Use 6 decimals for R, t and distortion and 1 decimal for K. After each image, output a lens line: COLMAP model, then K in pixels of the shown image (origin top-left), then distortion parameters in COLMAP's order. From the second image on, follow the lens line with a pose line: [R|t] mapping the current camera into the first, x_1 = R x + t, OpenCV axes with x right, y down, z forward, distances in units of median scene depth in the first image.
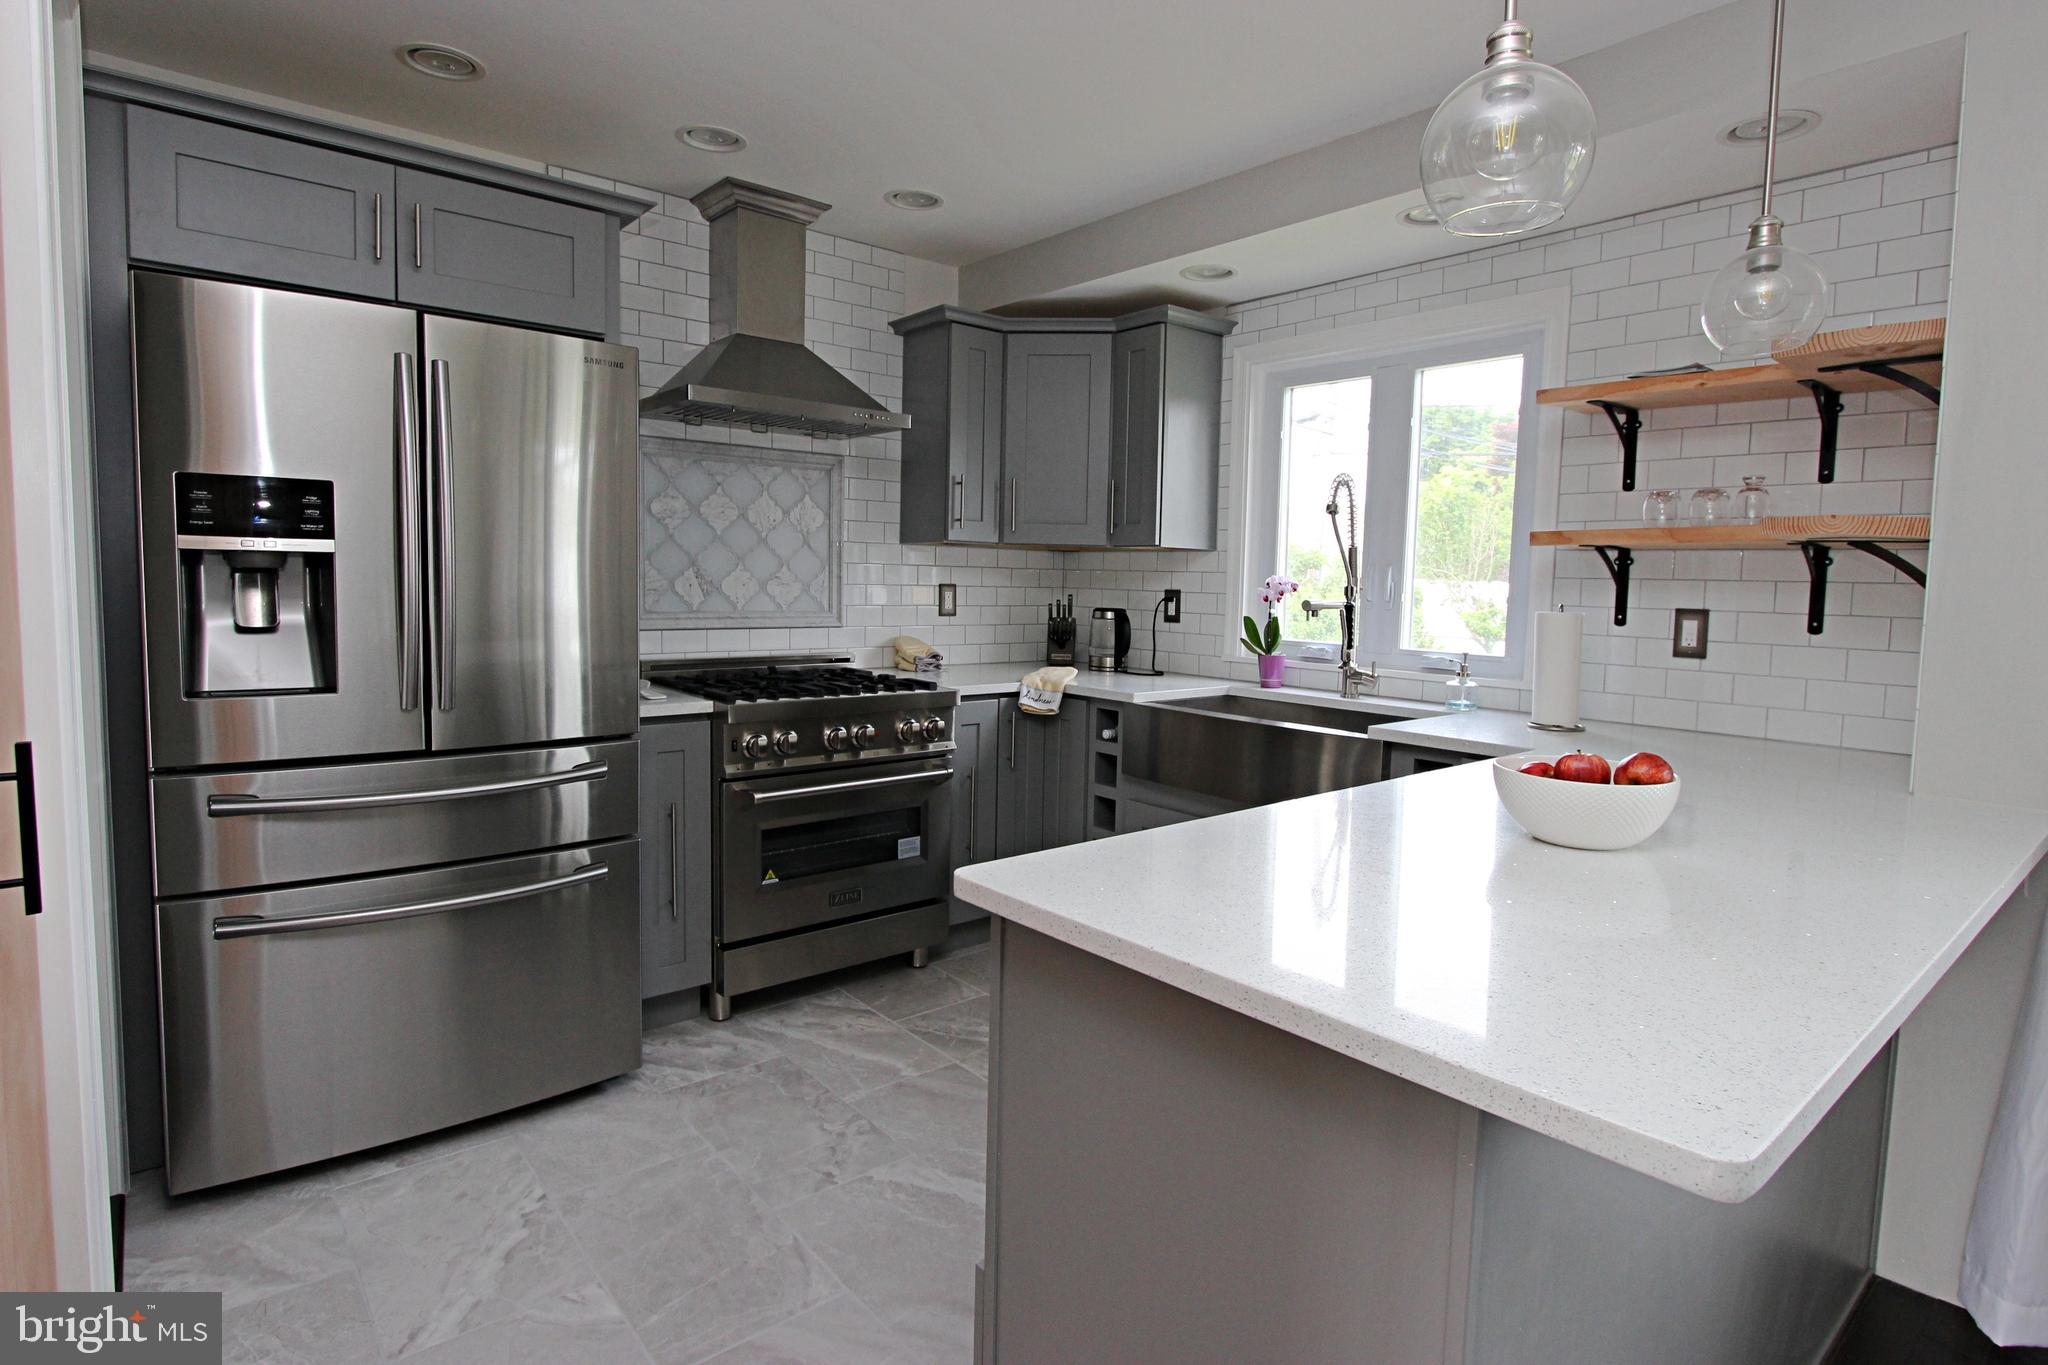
lens RADIAL K [[1051.0, 0, 1046.0], [0, 1051.0, 646.6], [0, 0, 1]] dist [-0.001010, -0.000016]
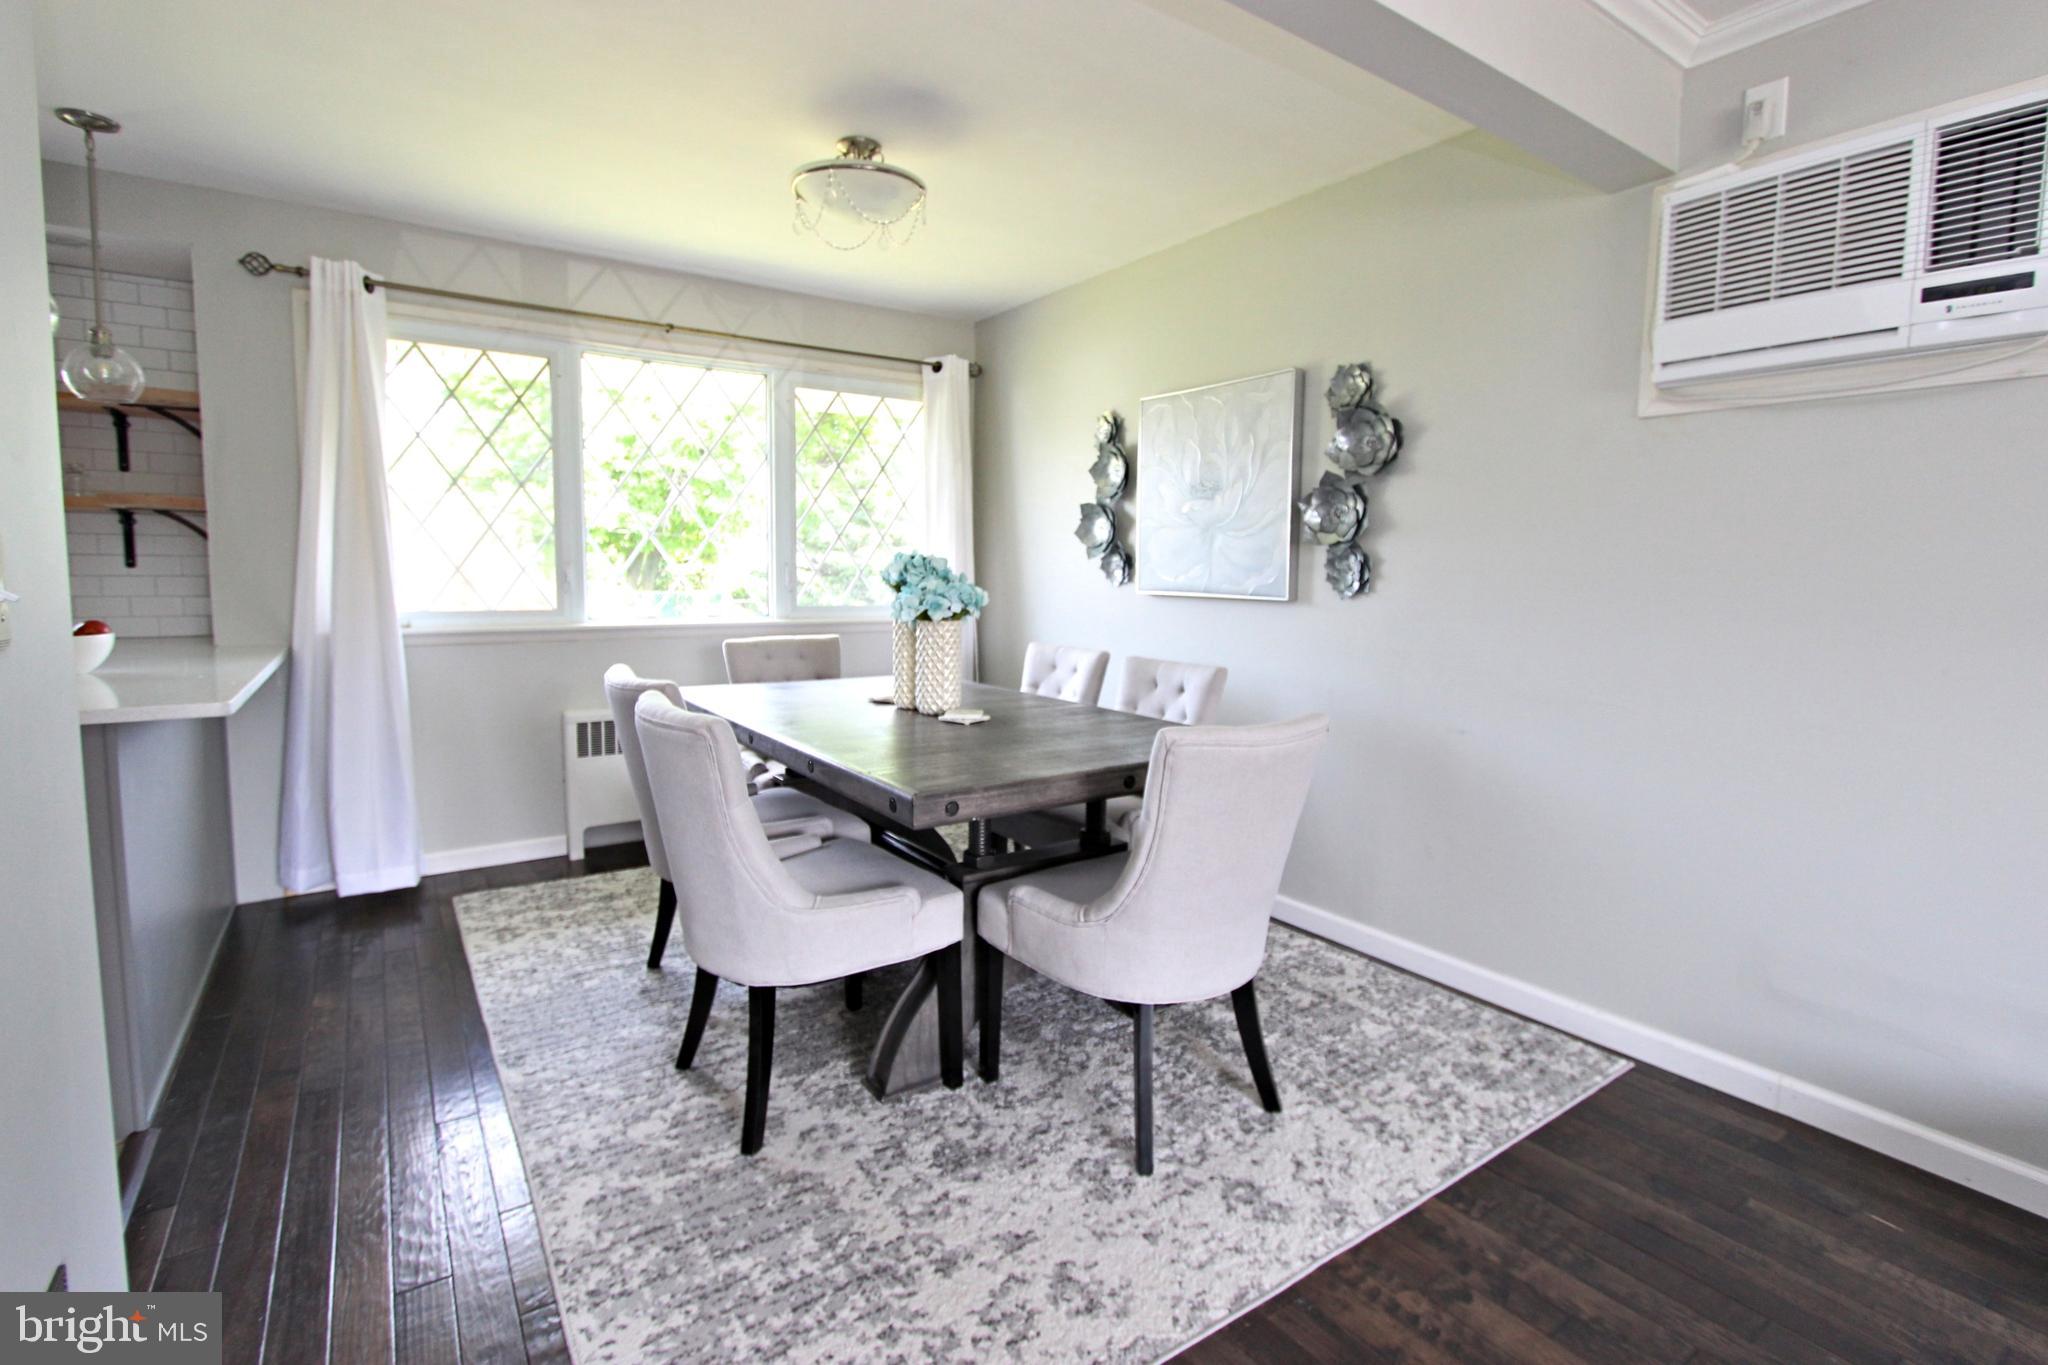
lens RADIAL K [[952.2, 0, 1039.7], [0, 952.2, 655.7], [0, 0, 1]] dist [-0.015459, 0.000661]
pose [[0.096636, -0.110926, 0.989119, -0.378531], [0.056752, 0.992768, 0.105791, 0.032901], [-0.993700, 0.045912, 0.102233, -0.341095]]
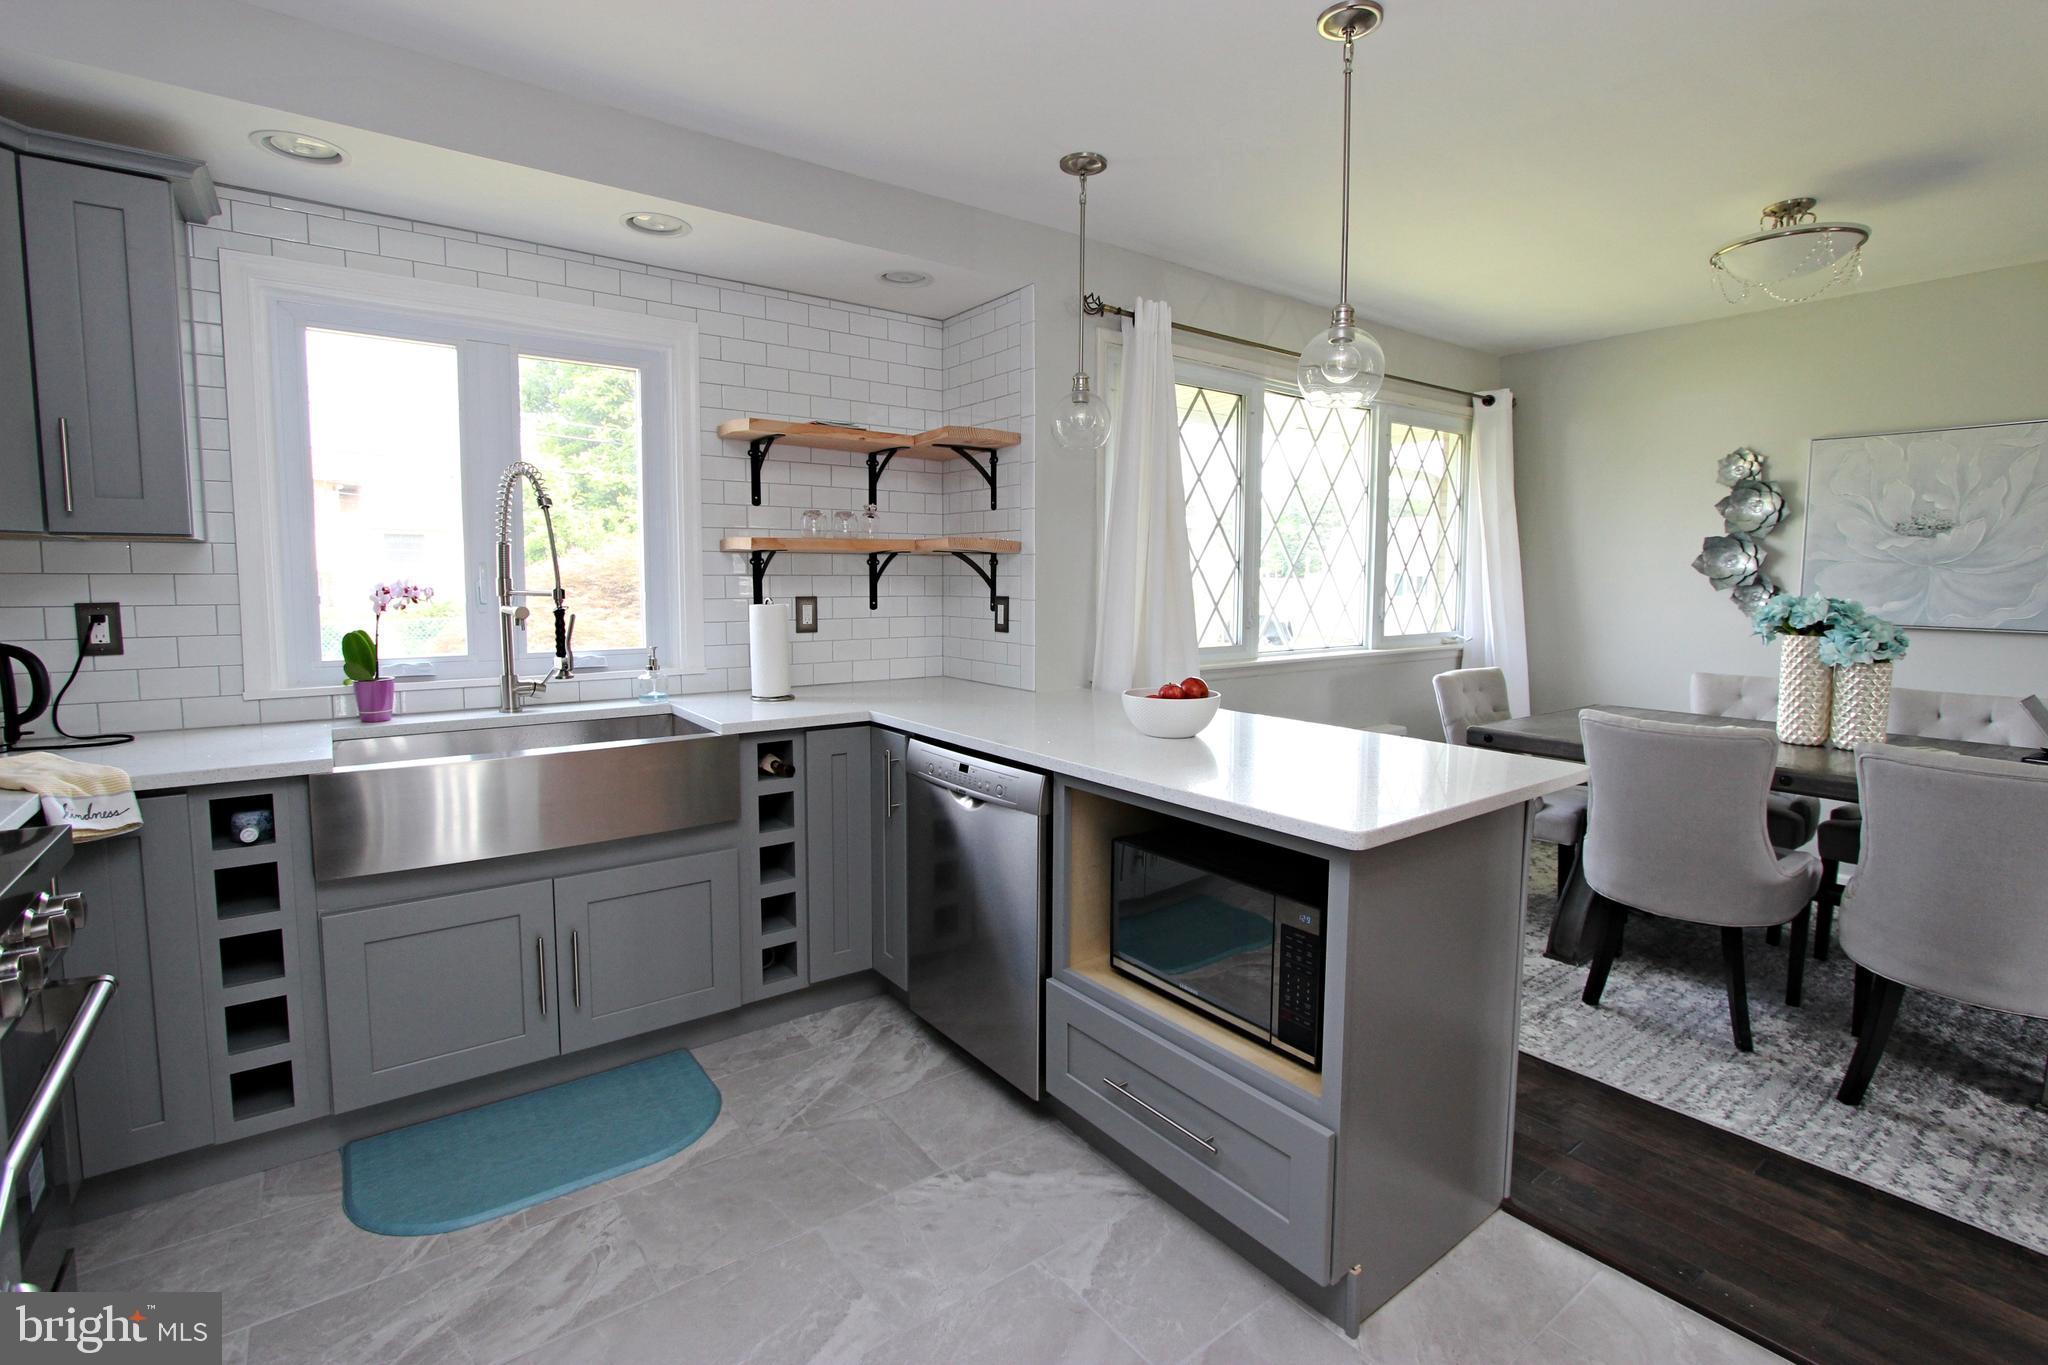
lens RADIAL K [[946.2, 0, 1032.3], [0, 946.2, 655.4], [0, 0, 1]] dist [-0.020302, 0.001097]
pose [[0.063703, -0.106254, 0.992296, -0.446529], [0.064104, 0.992698, 0.102181, -0.050128], [-0.995908, 0.057101, 0.070049, 0.470310]]
